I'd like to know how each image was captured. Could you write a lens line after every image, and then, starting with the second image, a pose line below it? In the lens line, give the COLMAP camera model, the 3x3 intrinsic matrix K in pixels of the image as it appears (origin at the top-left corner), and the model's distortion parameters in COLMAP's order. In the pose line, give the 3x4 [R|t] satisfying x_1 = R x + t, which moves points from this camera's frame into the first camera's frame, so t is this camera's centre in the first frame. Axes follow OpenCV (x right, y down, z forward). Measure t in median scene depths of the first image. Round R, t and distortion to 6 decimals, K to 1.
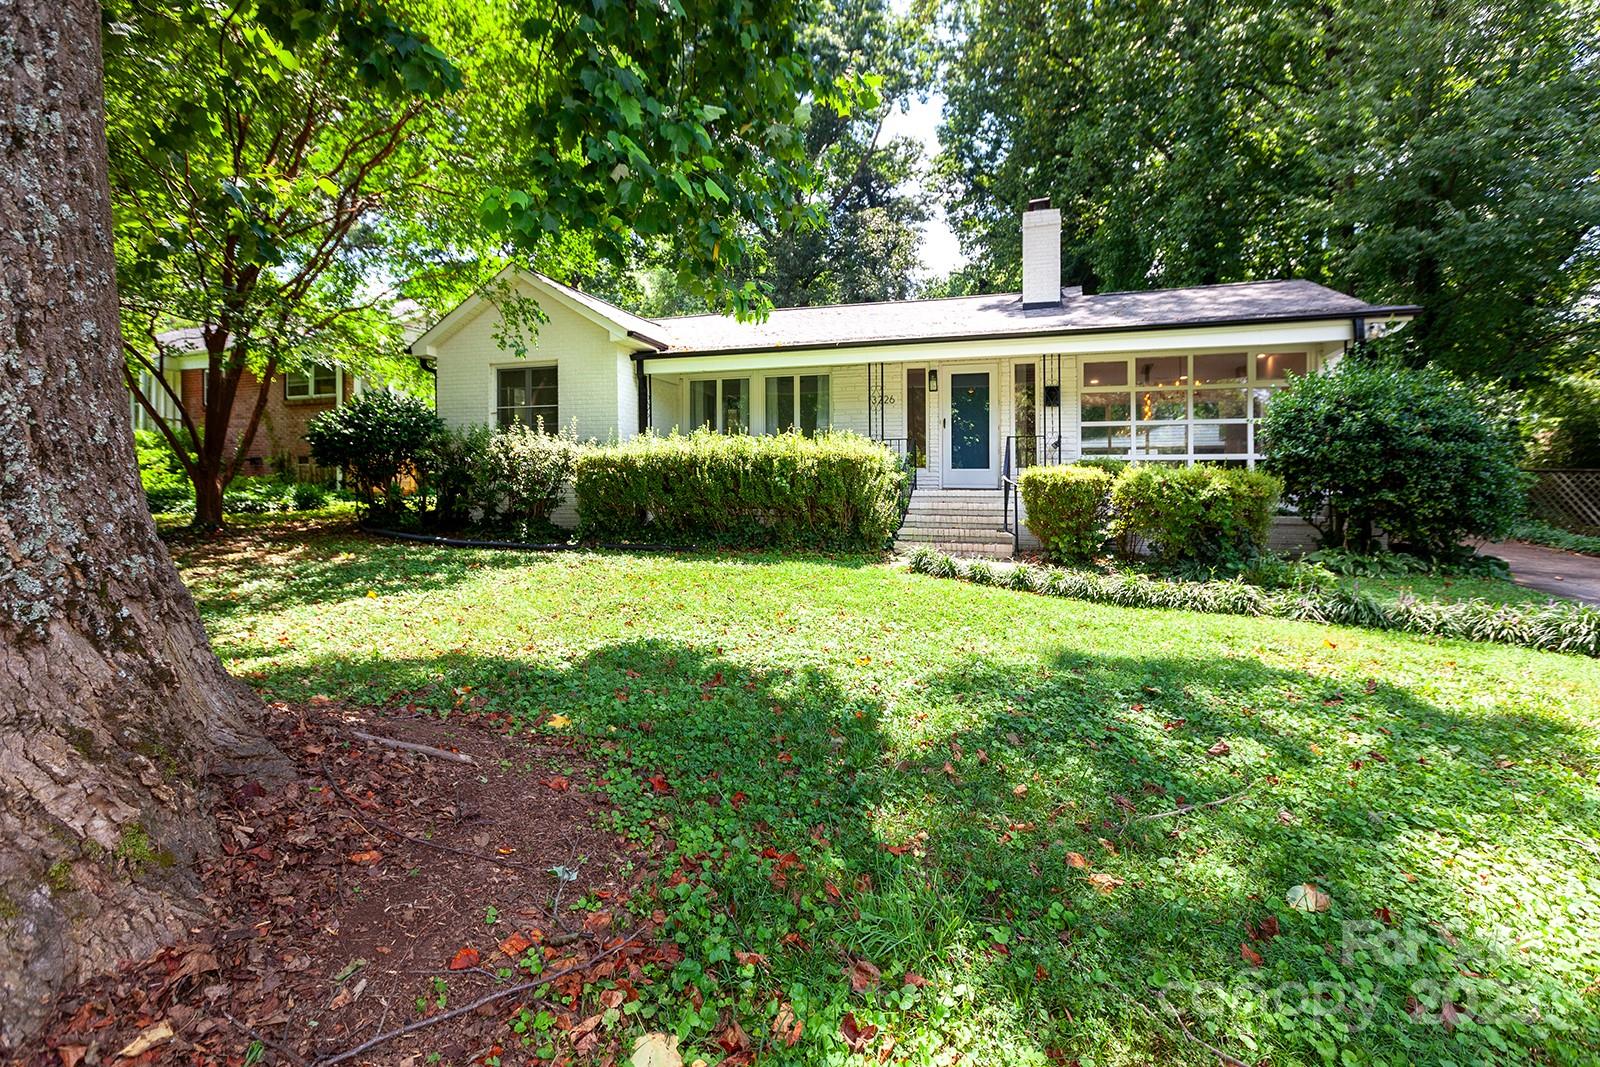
lens RADIAL K [[745.9, 0, 794.0], [0, 745.9, 510.8], [0, 0, 1]] dist [0.002571, 0.000134]
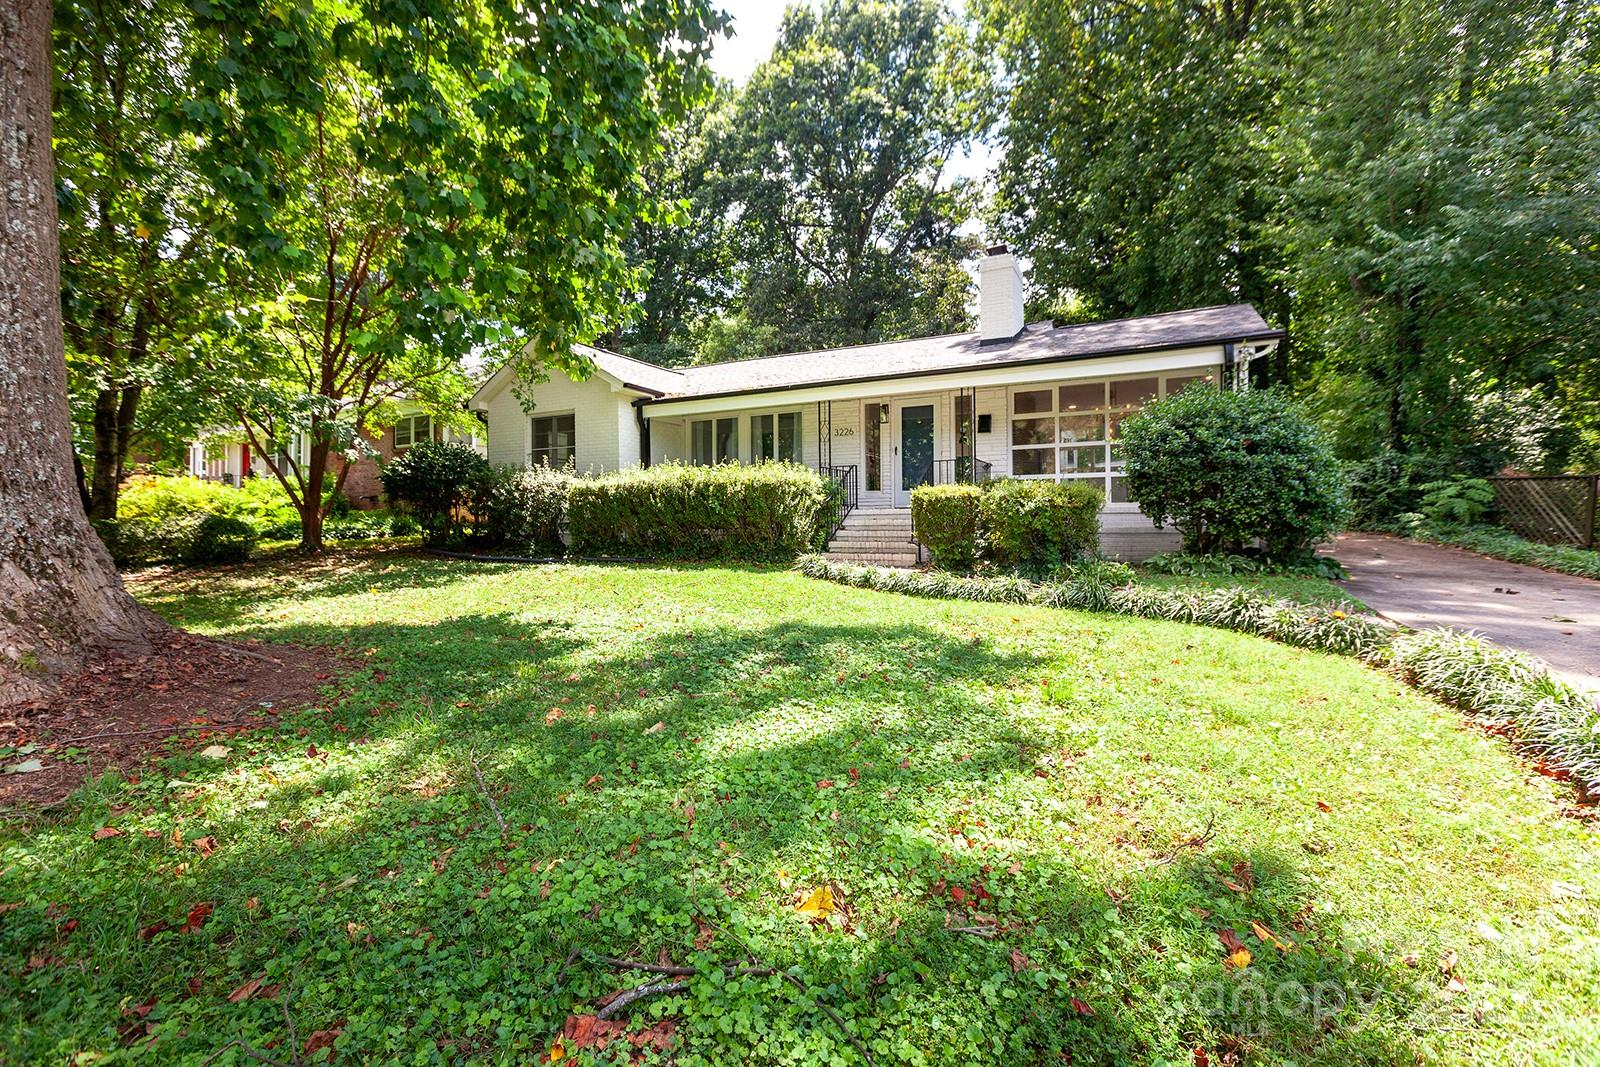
lens RADIAL K [[713.4, 0, 800.0], [0, 713.4, 533.5], [0, 0, 1]] dist [0.000107, 0.000100]
pose [[0.989472, -0.015293, -0.143914, 0.217092], [0.014331, 0.999868, -0.007714, 0.015452], [0.144012, 0.005570, 0.989560, -0.098169]]
